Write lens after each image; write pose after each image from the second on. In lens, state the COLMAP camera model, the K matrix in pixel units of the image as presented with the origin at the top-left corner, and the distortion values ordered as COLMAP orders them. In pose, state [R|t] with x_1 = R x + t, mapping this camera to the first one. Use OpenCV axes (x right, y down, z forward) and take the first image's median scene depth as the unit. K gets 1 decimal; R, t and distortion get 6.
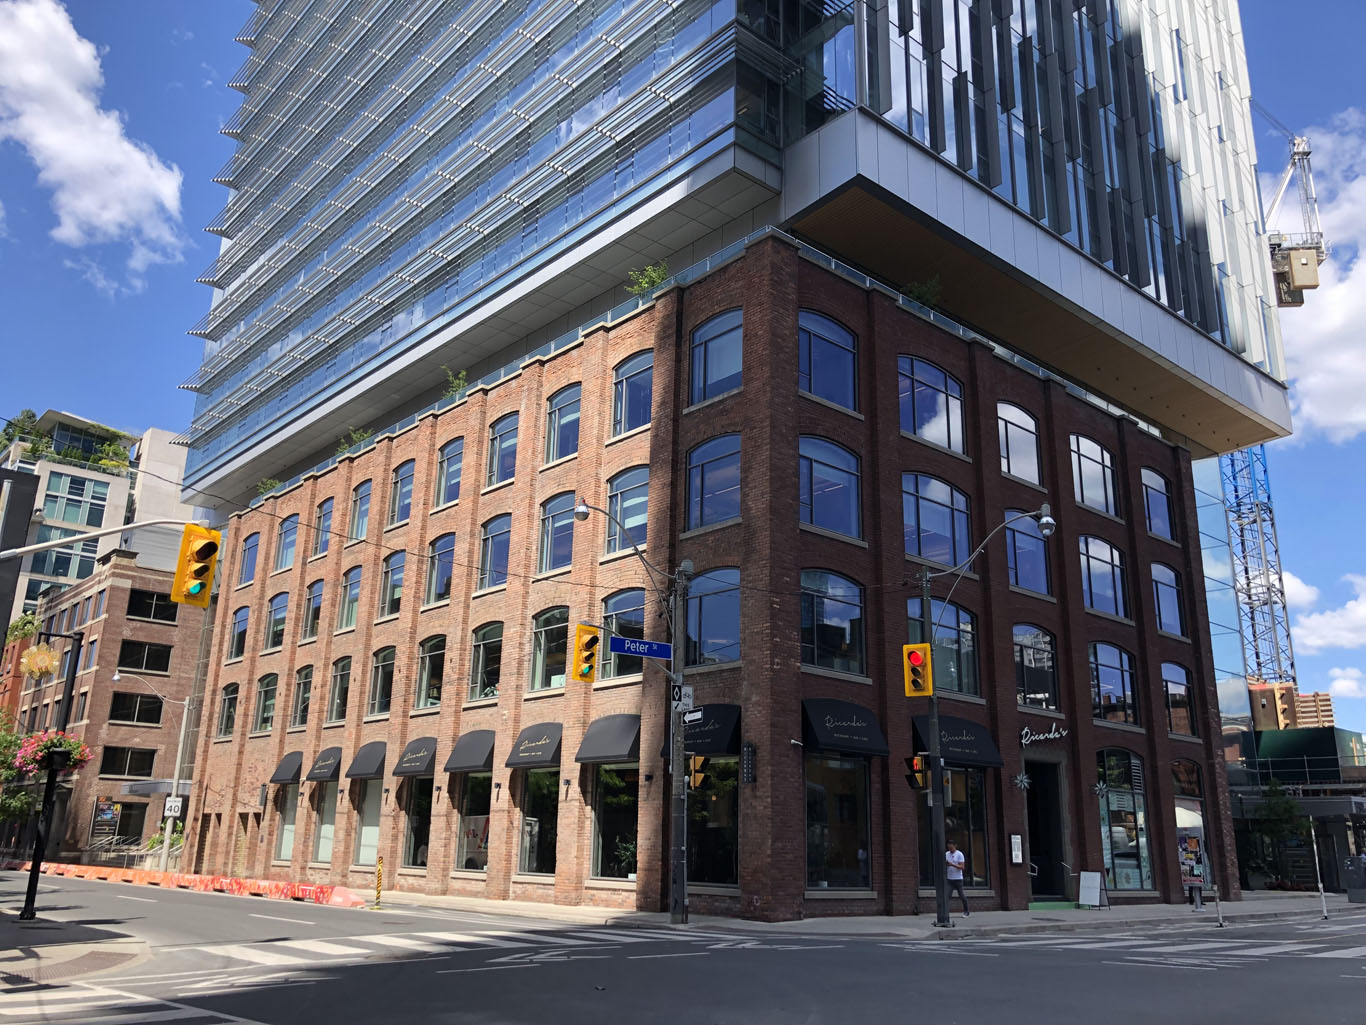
lens RADIAL K [[1125.3, 0, 683.0], [0, 1125.3, 512.5], [0, 0, 1]] dist [0.008512, 0.005980]
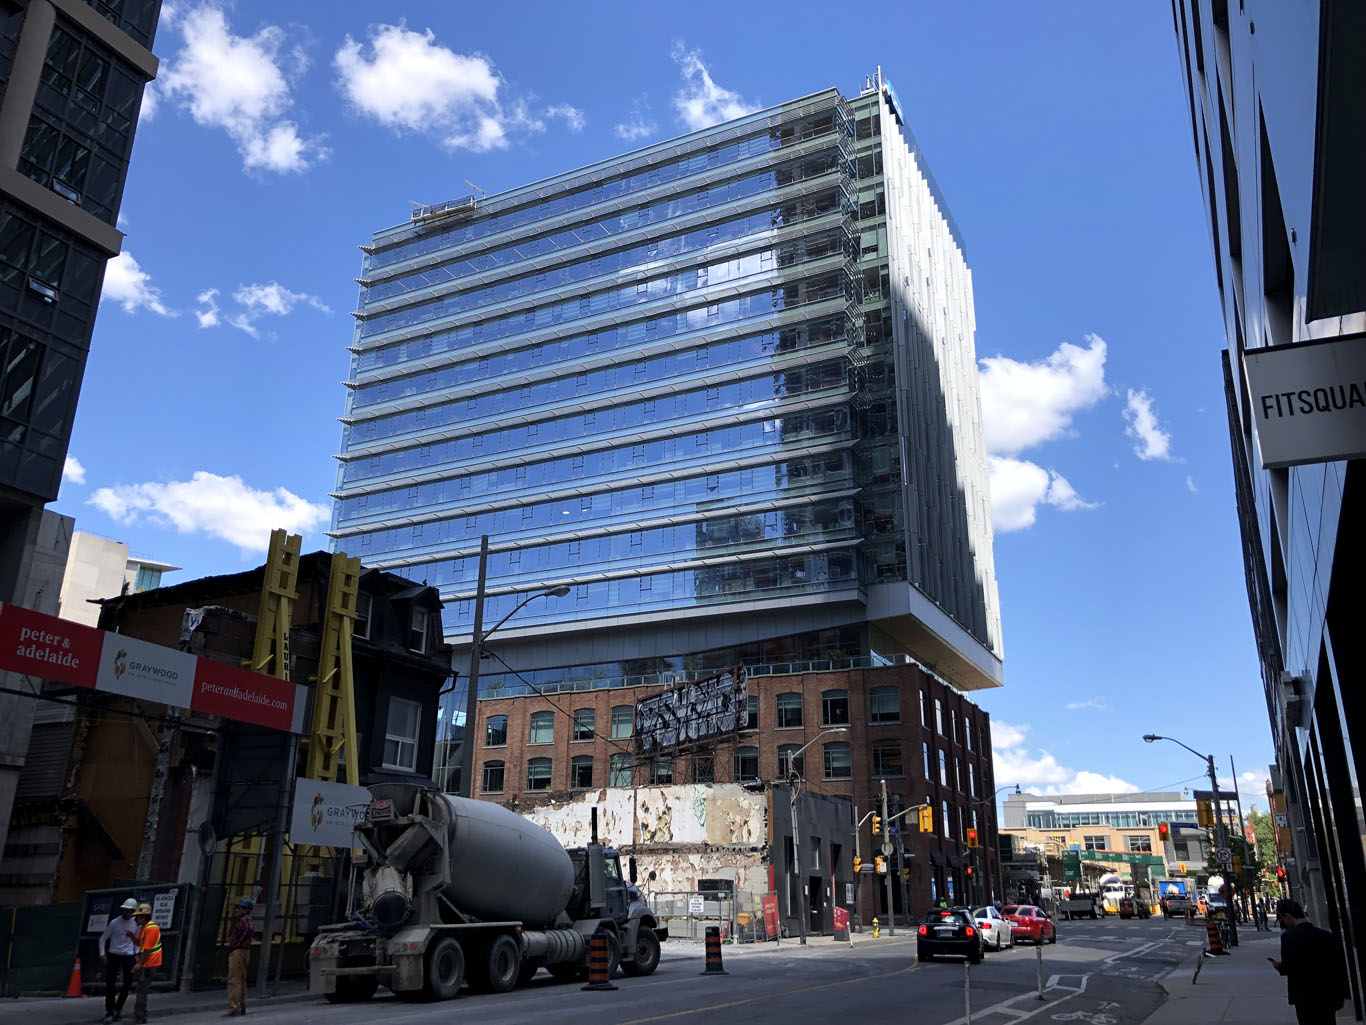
lens RADIAL K [[1125.3, 0, 683.0], [0, 1125.3, 512.5], [0, 0, 1]] dist [0.008512, 0.005980]
pose [[0.928556, 0.119030, 0.351591, -0.911876], [-0.102352, 0.992575, -0.065720, -0.240866], [-0.356803, 0.025038, 0.933844, -0.839400]]
